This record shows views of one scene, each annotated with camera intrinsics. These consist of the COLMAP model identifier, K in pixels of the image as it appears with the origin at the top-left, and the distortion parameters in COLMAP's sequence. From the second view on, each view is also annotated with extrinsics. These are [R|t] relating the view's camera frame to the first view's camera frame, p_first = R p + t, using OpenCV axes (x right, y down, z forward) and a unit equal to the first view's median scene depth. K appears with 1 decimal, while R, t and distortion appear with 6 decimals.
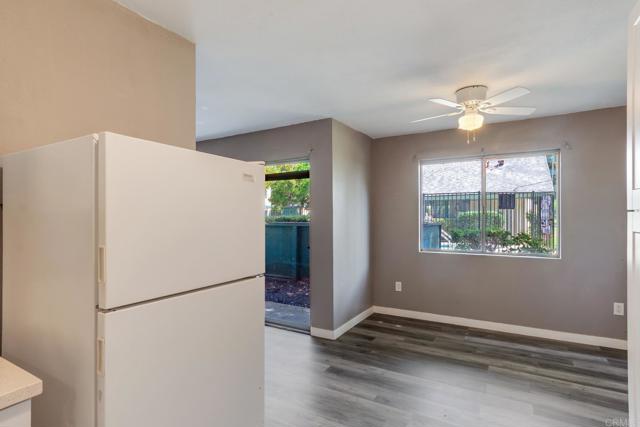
lens RADIAL K [[335.9, 0, 315.3], [0, 335.9, 223.7], [0, 0, 1]] dist [0.003490, -0.000681]
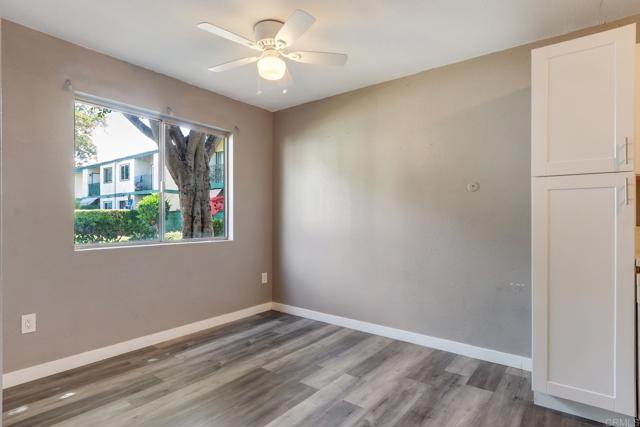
lens RADIAL K [[335.9, 0, 315.3], [0, 335.9, 223.7], [0, 0, 1]] dist [0.003490, -0.000681]
pose [[0.129765, -0.010241, 0.991492, -0.265452], [0.016123, 0.999836, 0.008217, 0.056164], [-0.991414, 0.014920, 0.129908, 0.693192]]
